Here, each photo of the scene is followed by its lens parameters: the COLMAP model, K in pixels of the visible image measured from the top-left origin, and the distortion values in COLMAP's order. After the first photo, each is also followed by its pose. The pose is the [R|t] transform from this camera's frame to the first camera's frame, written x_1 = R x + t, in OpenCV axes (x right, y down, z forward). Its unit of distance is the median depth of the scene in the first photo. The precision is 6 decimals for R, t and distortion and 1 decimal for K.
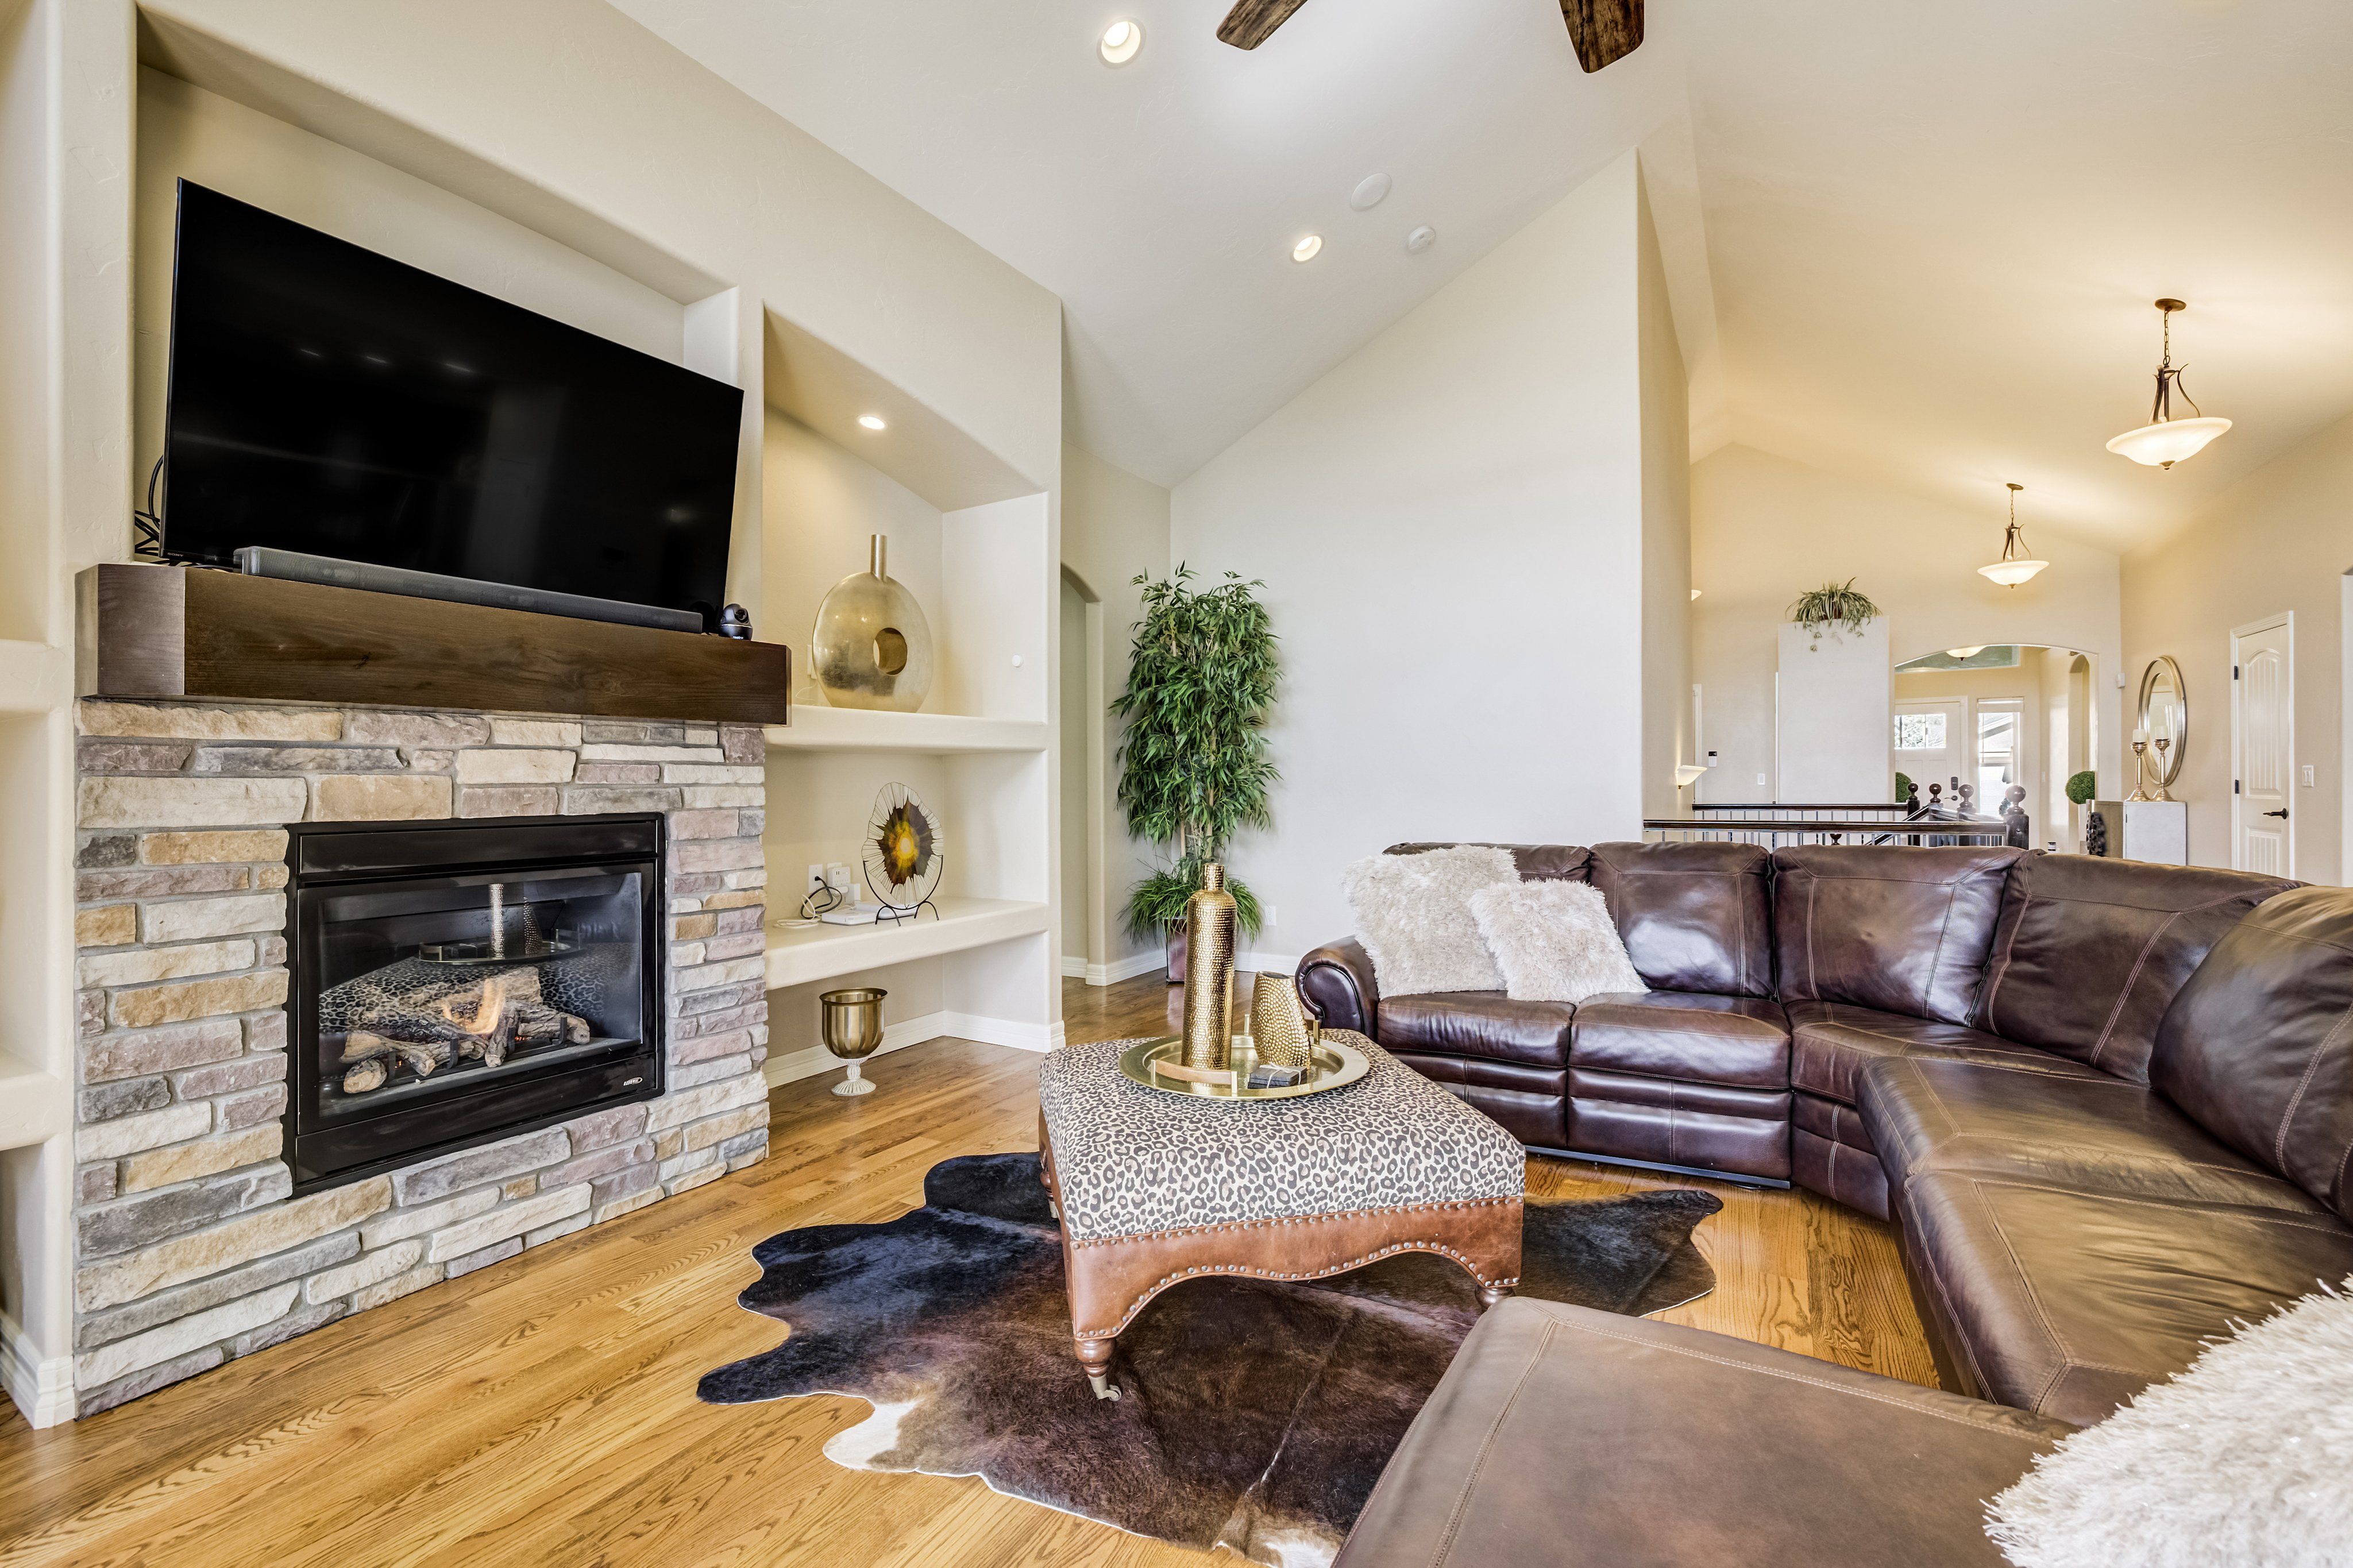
lens RADIAL K [[1018.3, 0, 1180.7], [0, 1018.3, 782.2], [0, 0, 1]] dist [-0.015892, 0.002472]
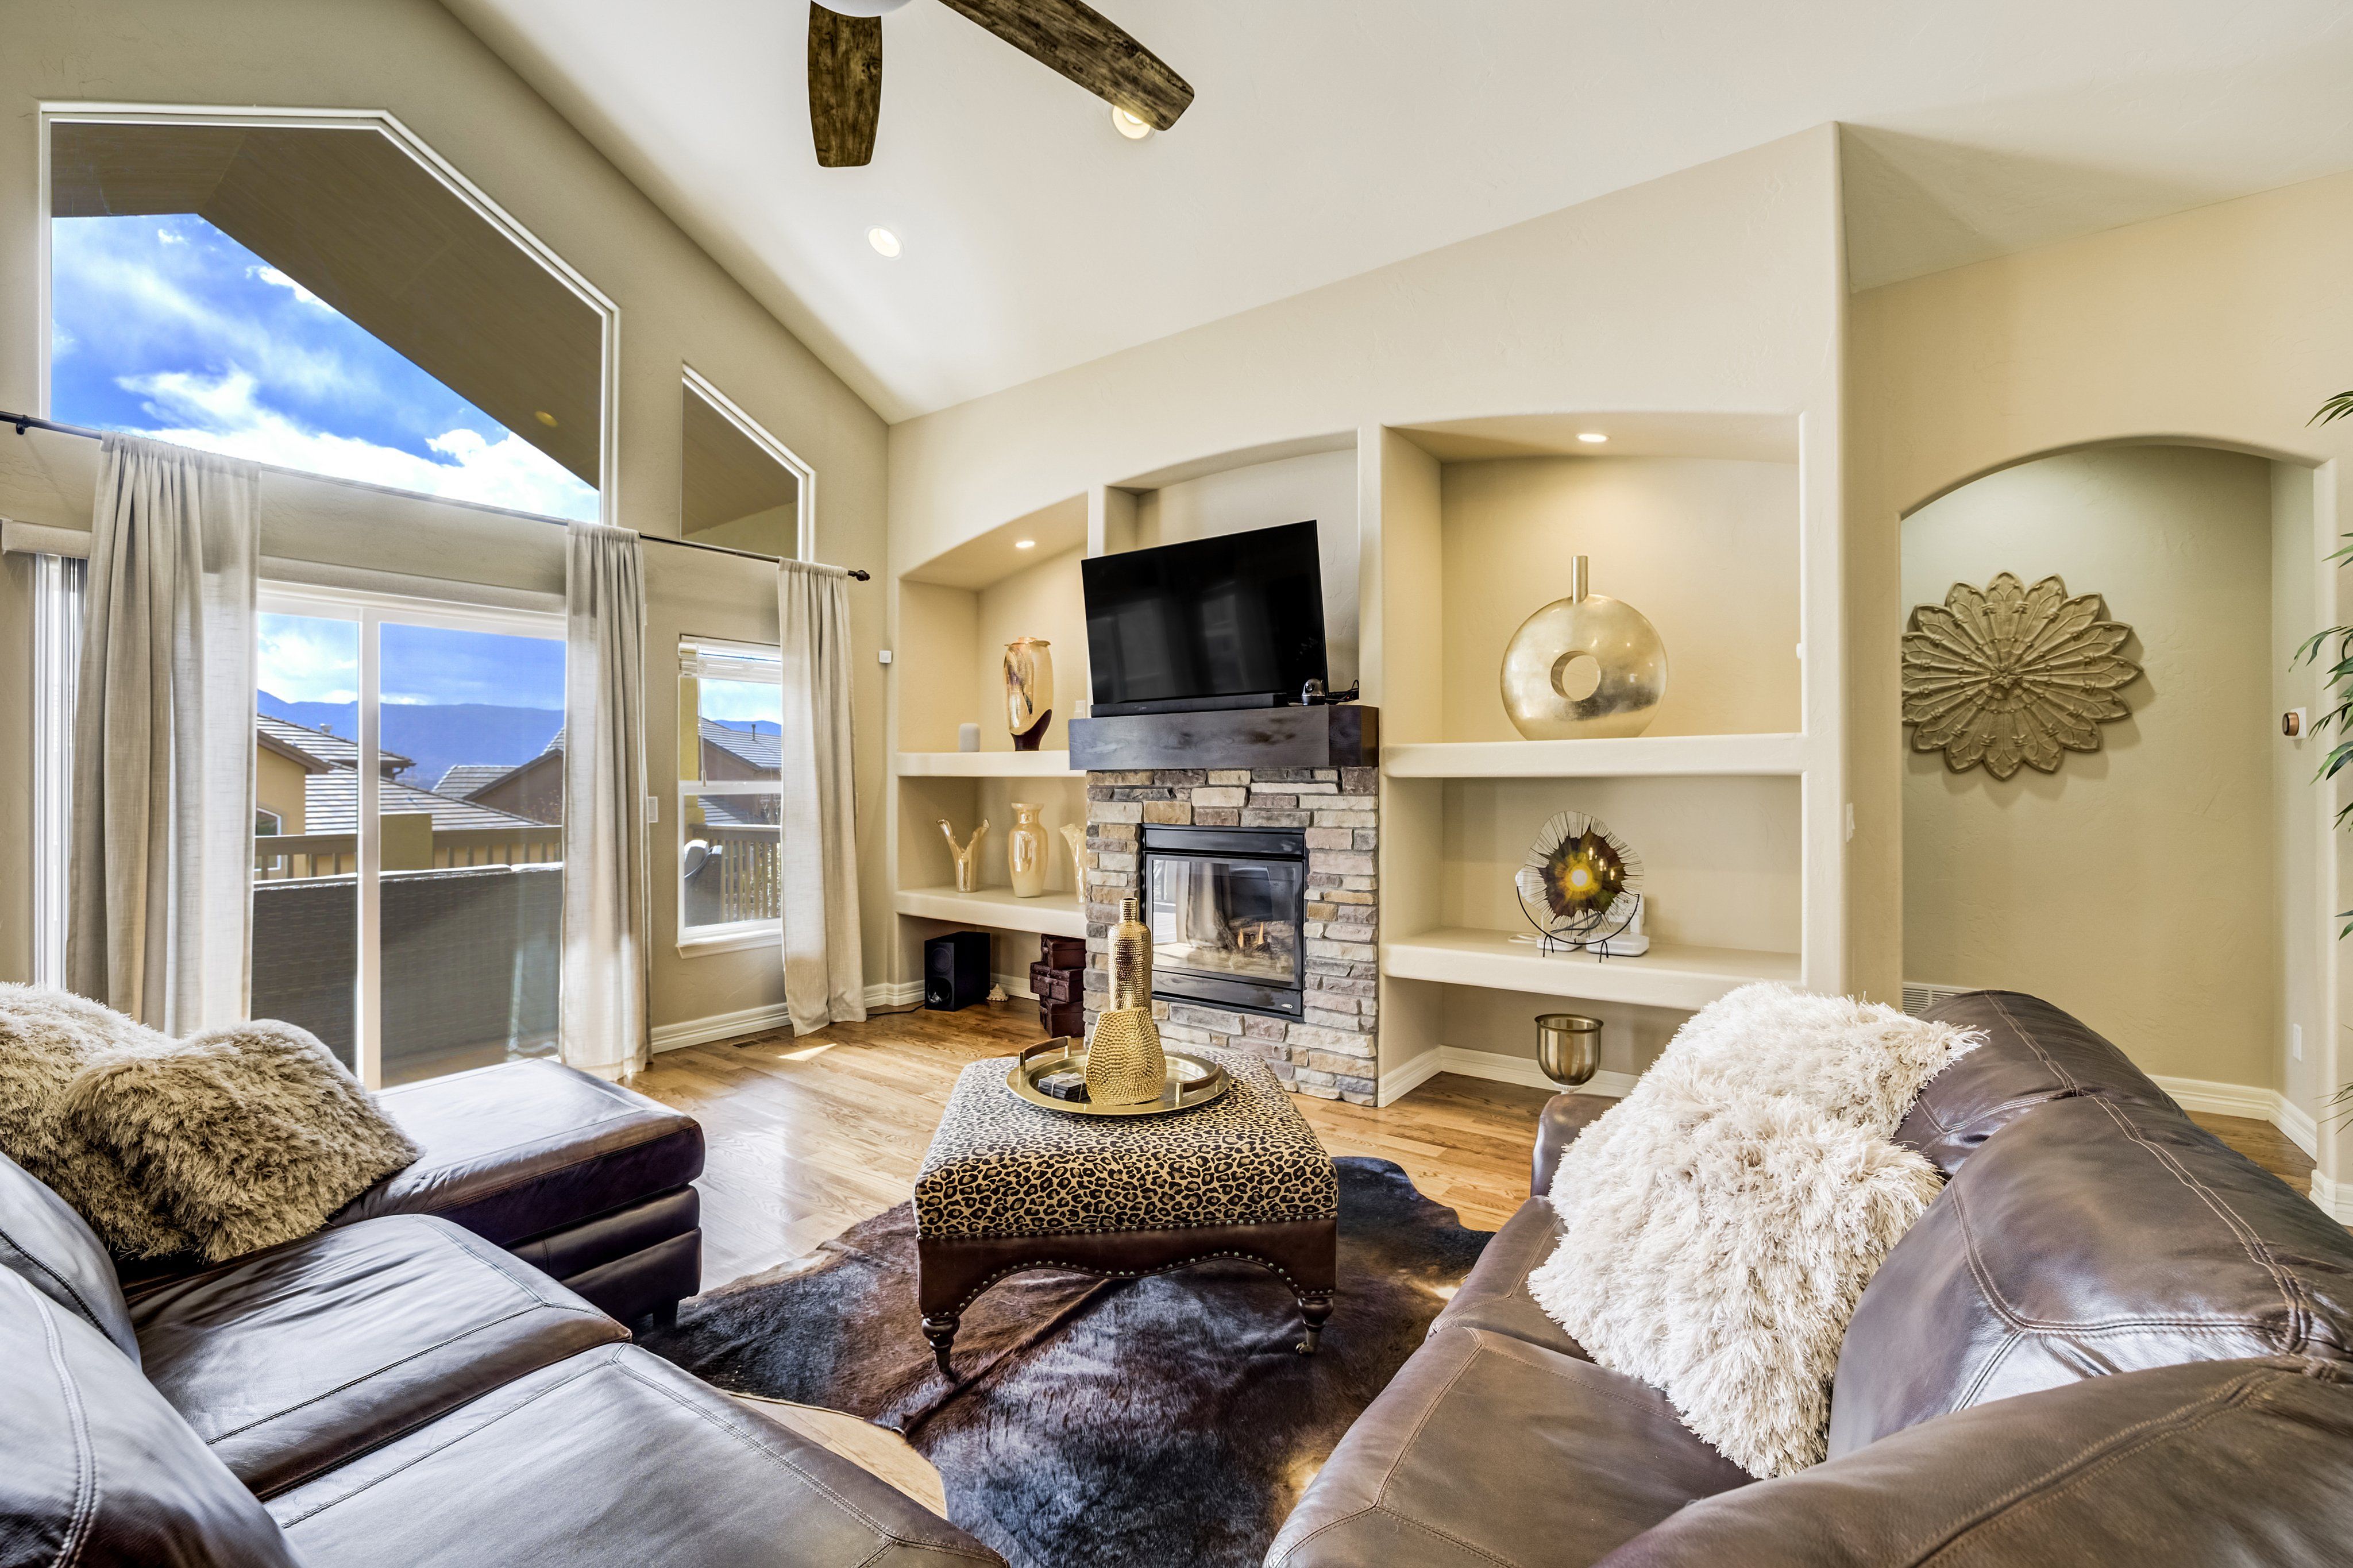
lens RADIAL K [[1018.3, 0, 1158.3], [0, 1018.3, 774.3], [0, 0, 1]] dist [-0.015892, 0.002472]
pose [[-0.107913, -0.001815, -0.994159, 0.986481], [0.002627, 0.999994, -0.002111, -0.046173], [0.994157, -0.002839, -0.107907, 0.973684]]
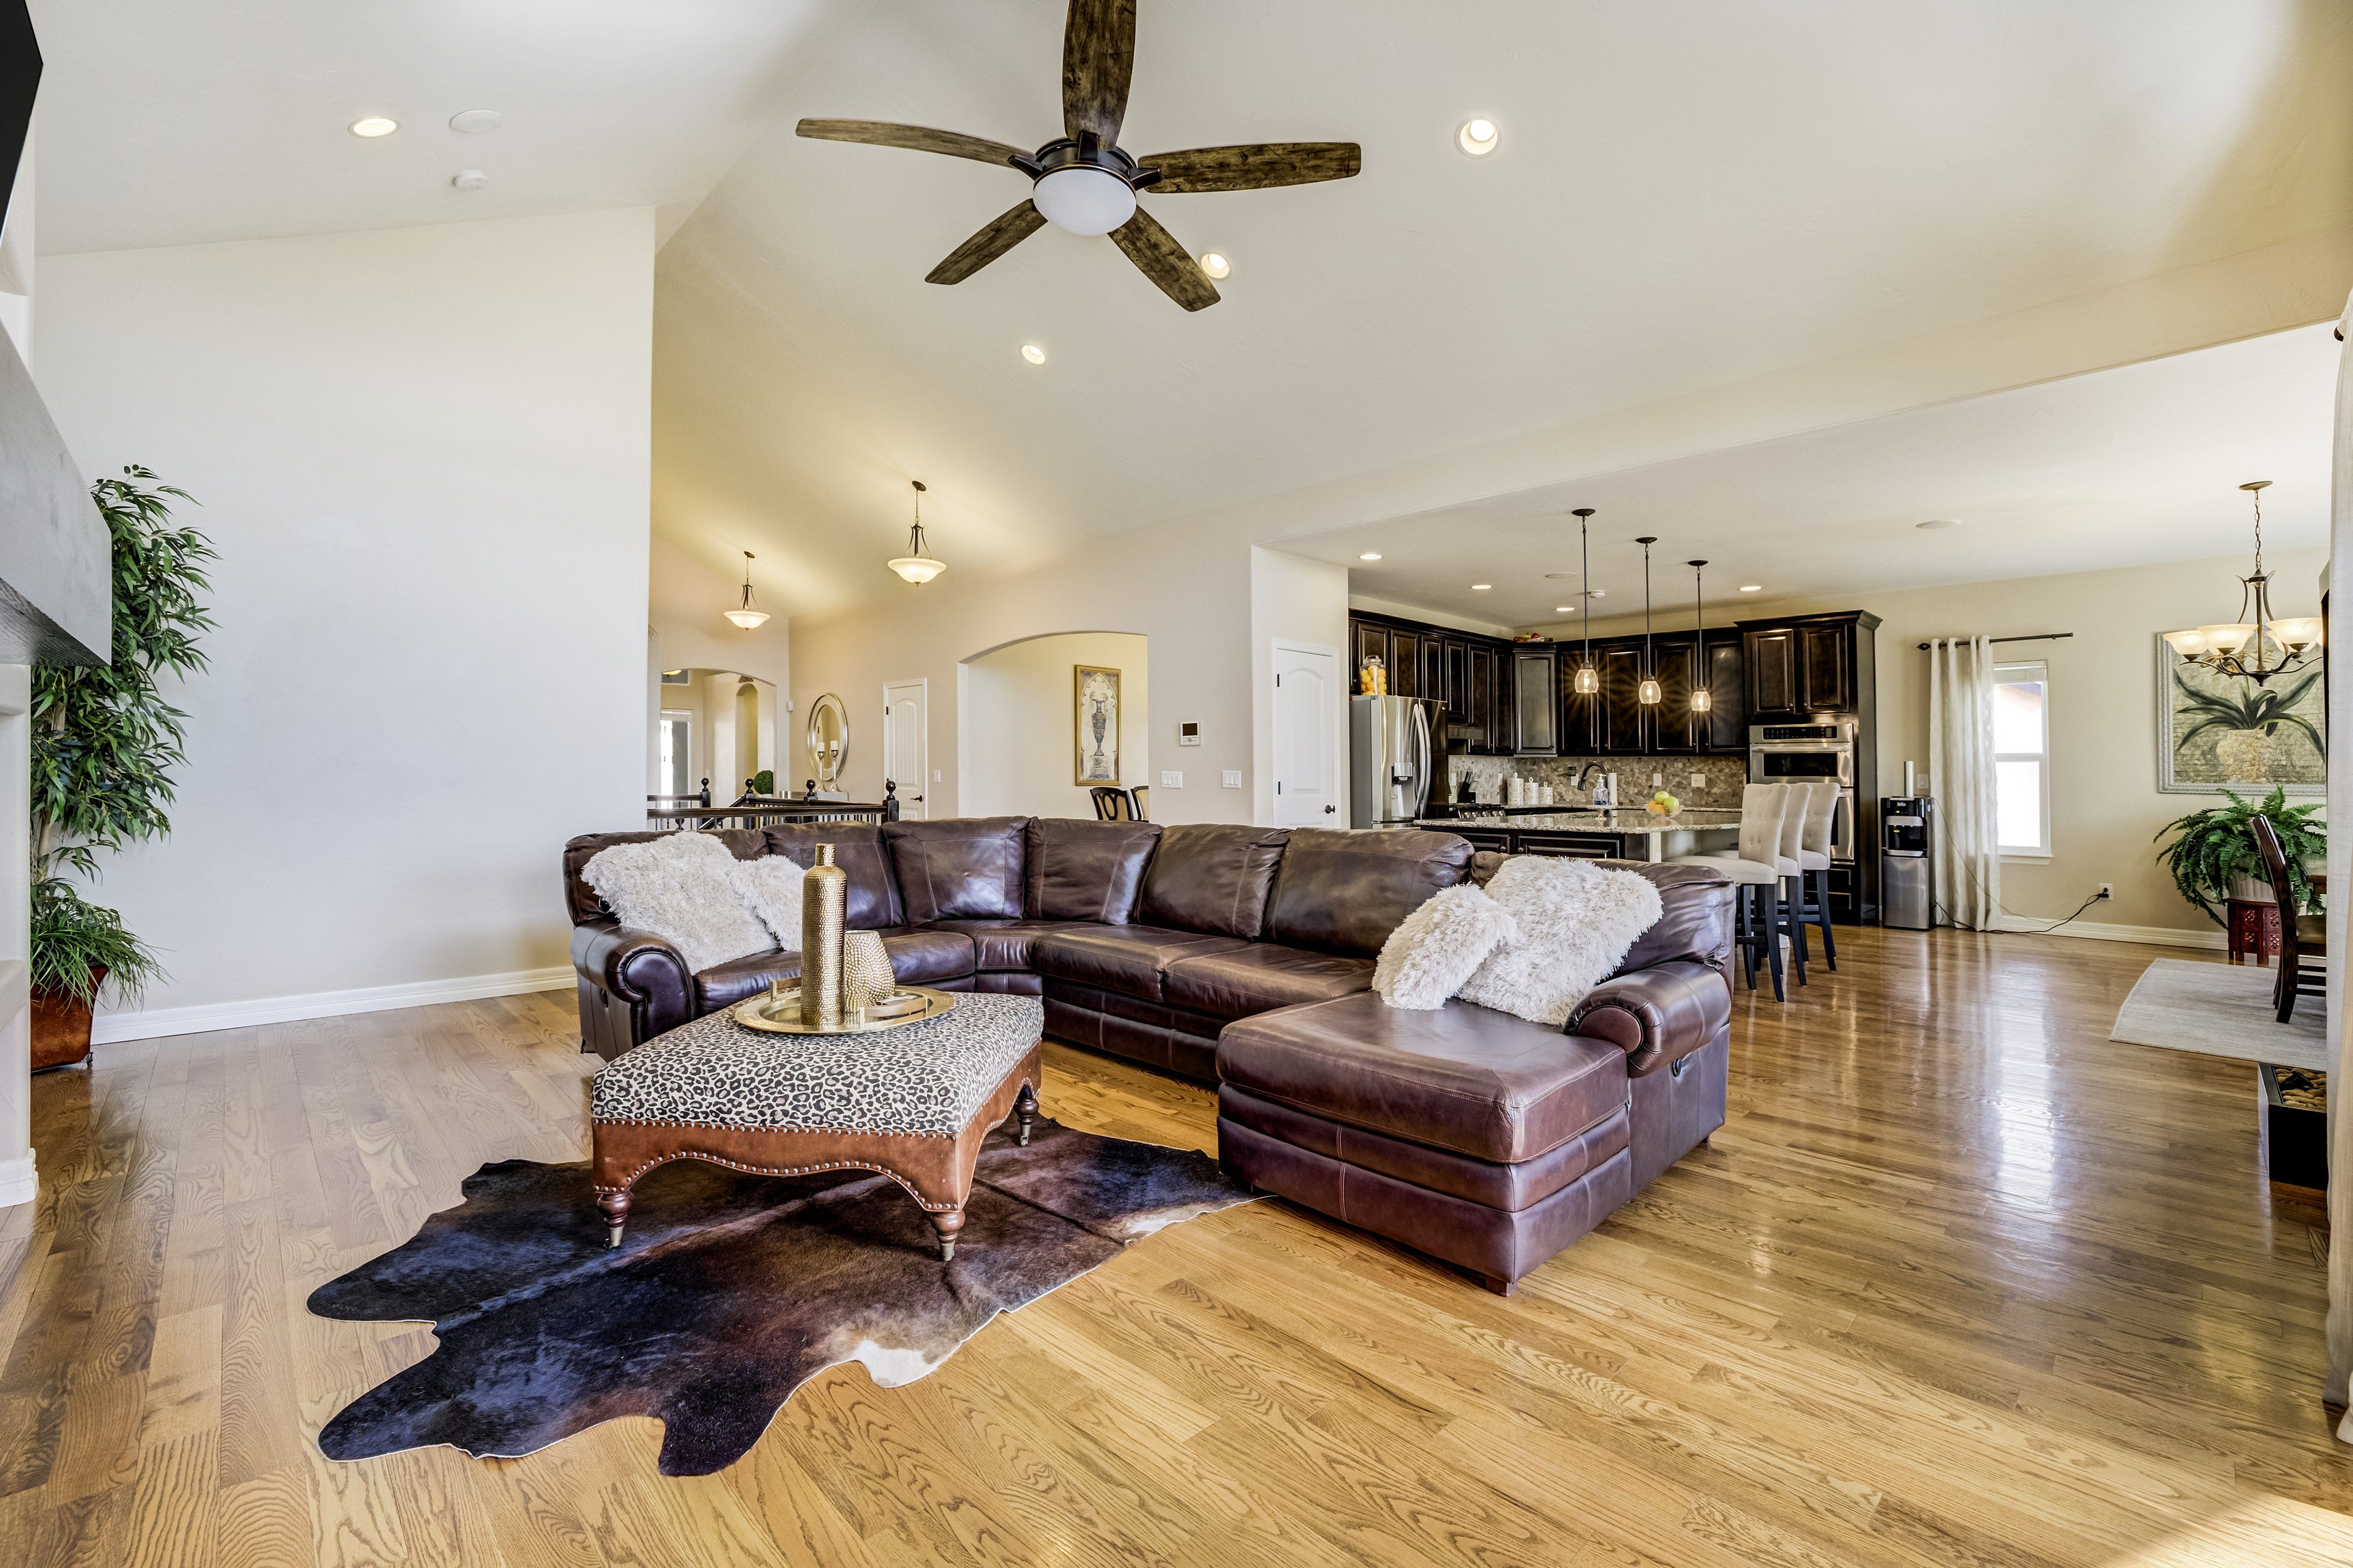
lens RADIAL K [[1018.3, 0, 1161.8], [0, 1018.3, 768.0], [0, 0, 1]] dist [-0.015892, 0.002472]
pose [[0.287264, 0.017220, 0.957697, -0.814126], [-0.009943, 0.999838, -0.014996, 0.004121], [-0.957800, -0.005215, 0.287389, 0.252427]]
